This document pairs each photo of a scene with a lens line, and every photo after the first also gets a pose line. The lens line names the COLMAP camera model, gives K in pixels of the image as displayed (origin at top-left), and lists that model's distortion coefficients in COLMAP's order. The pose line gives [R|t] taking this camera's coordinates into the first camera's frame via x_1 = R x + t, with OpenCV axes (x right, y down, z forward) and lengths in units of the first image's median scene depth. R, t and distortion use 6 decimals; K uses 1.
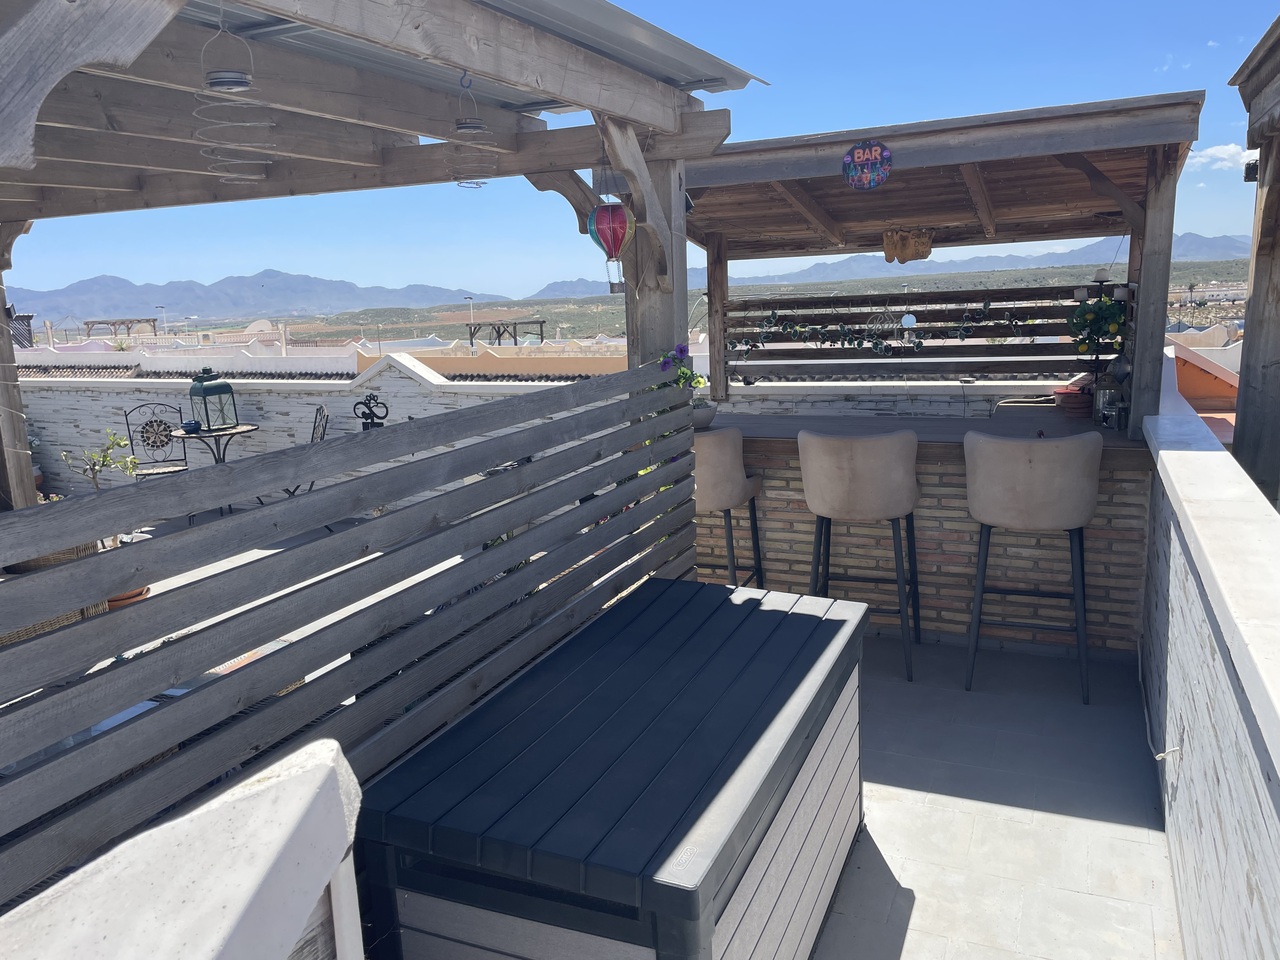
lens RADIAL K [[965.7, 0, 639.8], [0, 965.7, 477.6], [0, 0, 1]] dist [0.100312, -0.129952]
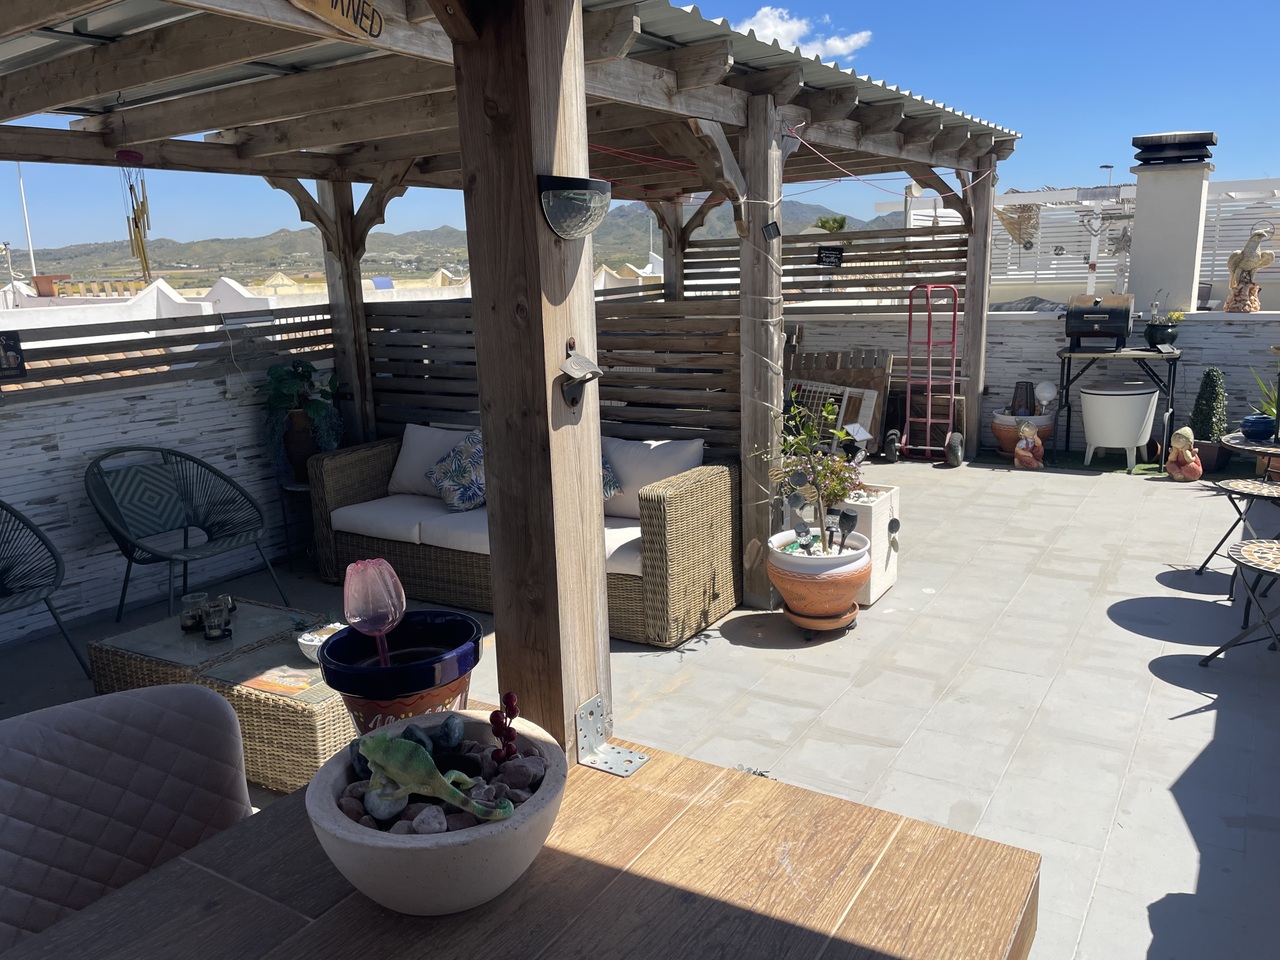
lens RADIAL K [[965.7, 0, 632.4], [0, 965.7, 489.4], [0, 0, 1]] dist [0.100312, -0.129952]
pose [[-0.135187, 0.266272, -0.954371, 0.142649], [-0.149654, 0.946675, 0.285323, -0.120909], [0.979453, 0.181398, -0.088129, 0.668422]]
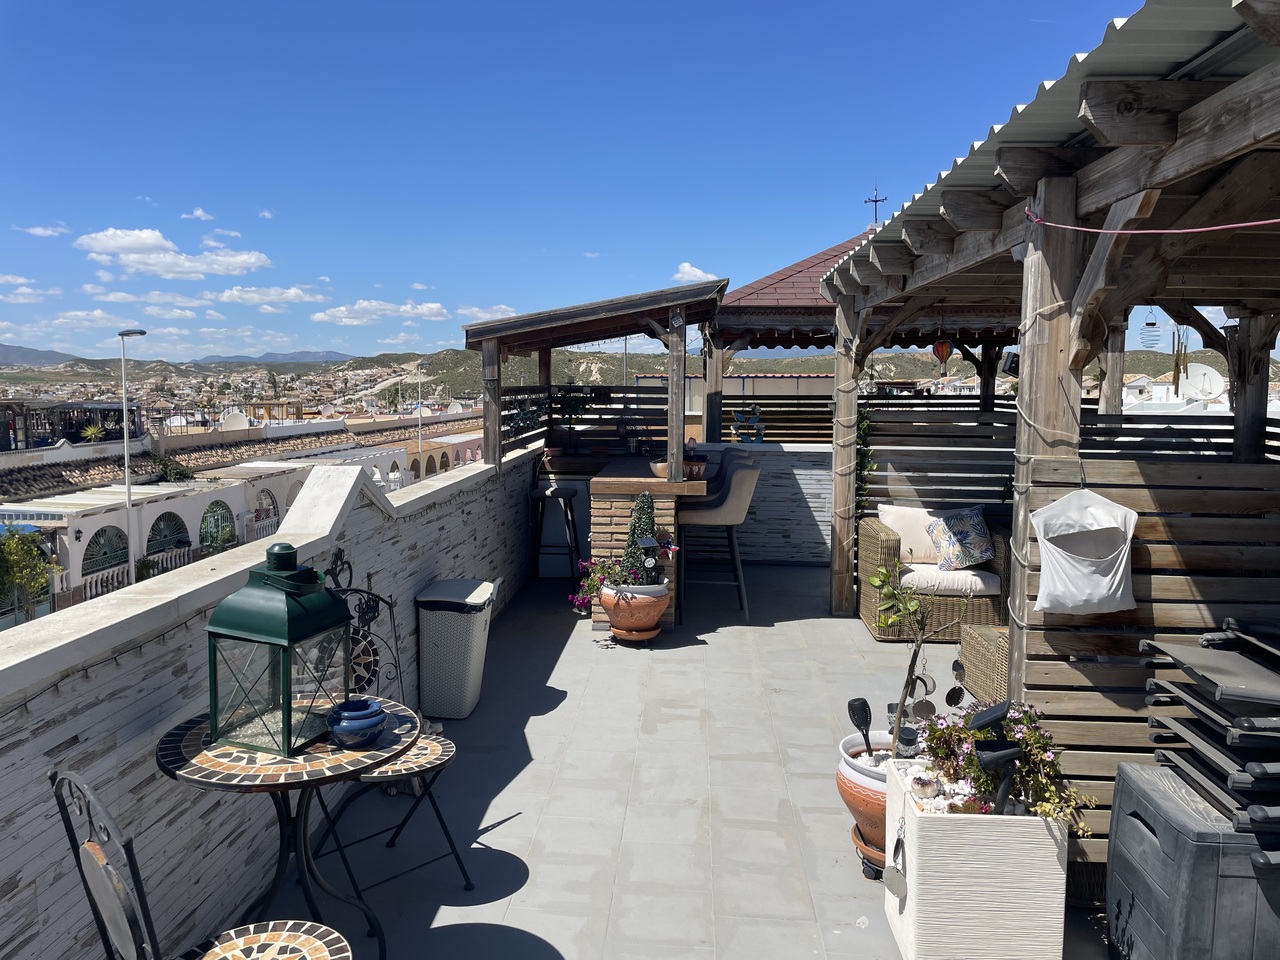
lens RADIAL K [[965.7, 0, 632.0], [0, 965.7, 461.0], [0, 0, 1]] dist [0.100312, -0.129952]
pose [[-0.354043, -0.036007, 0.934536, -0.743530], [0.186891, 0.976379, 0.108421, -0.148178], [-0.916365, 0.213042, -0.338951, 0.958284]]
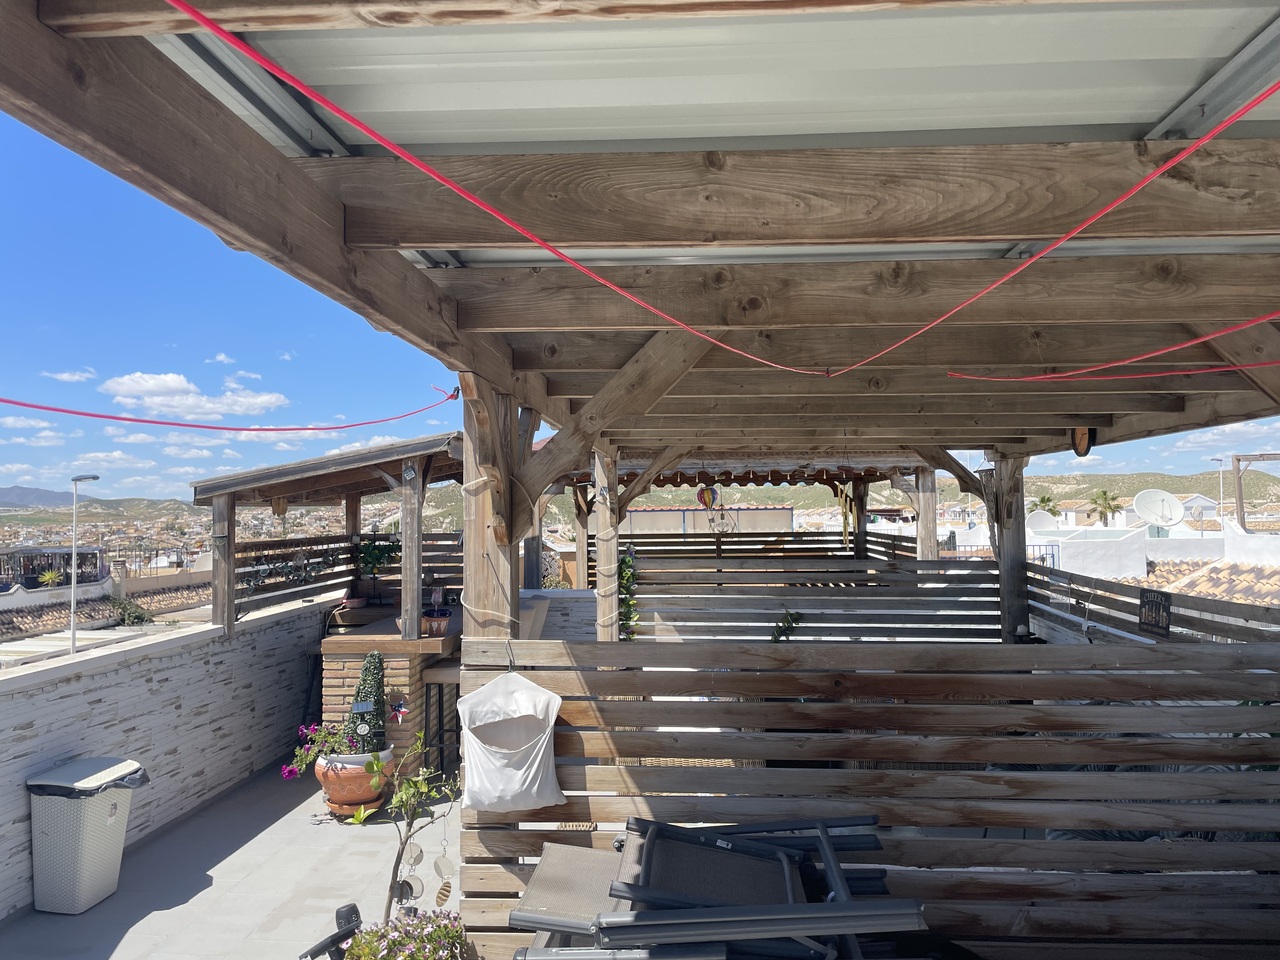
lens RADIAL K [[965.7, 0, 628.3], [0, 965.7, 460.8], [0, 0, 1]] dist [0.100312, -0.129952]
pose [[-0.340633, 0.094492, 0.935436, -0.807606], [0.204027, 0.978657, -0.024562, -0.121748], [-0.917792, 0.182487, -0.352642, 0.740399]]
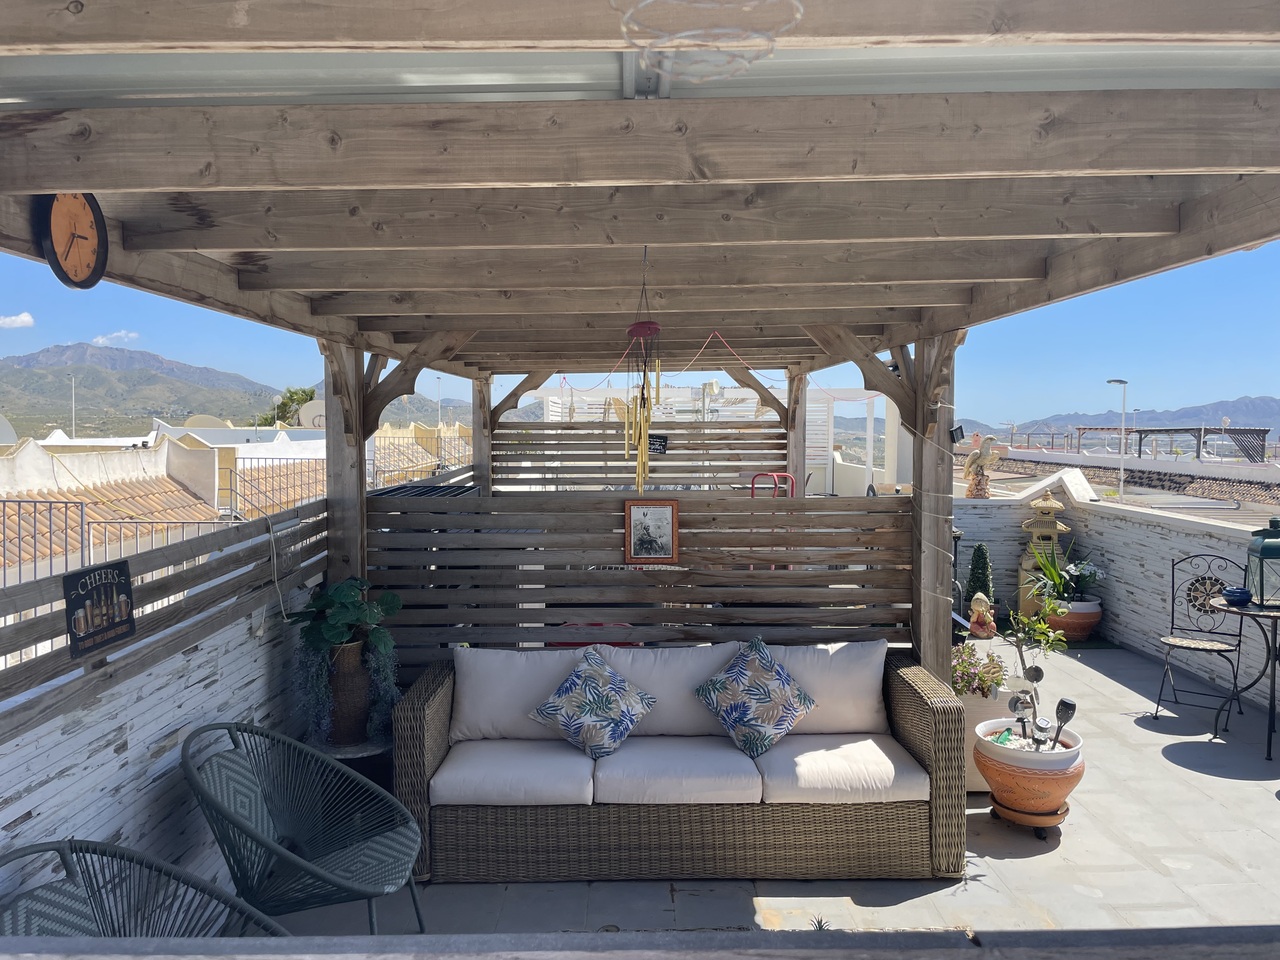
lens RADIAL K [[965.7, 0, 634.5], [0, 965.7, 475.5], [0, 0, 1]] dist [0.100312, -0.129952]
pose [[0.408240, 0.084092, -0.908993, 0.014979], [-0.186575, 0.982415, 0.007091, -0.058549], [0.893605, 0.166701, 0.416750, 0.268026]]
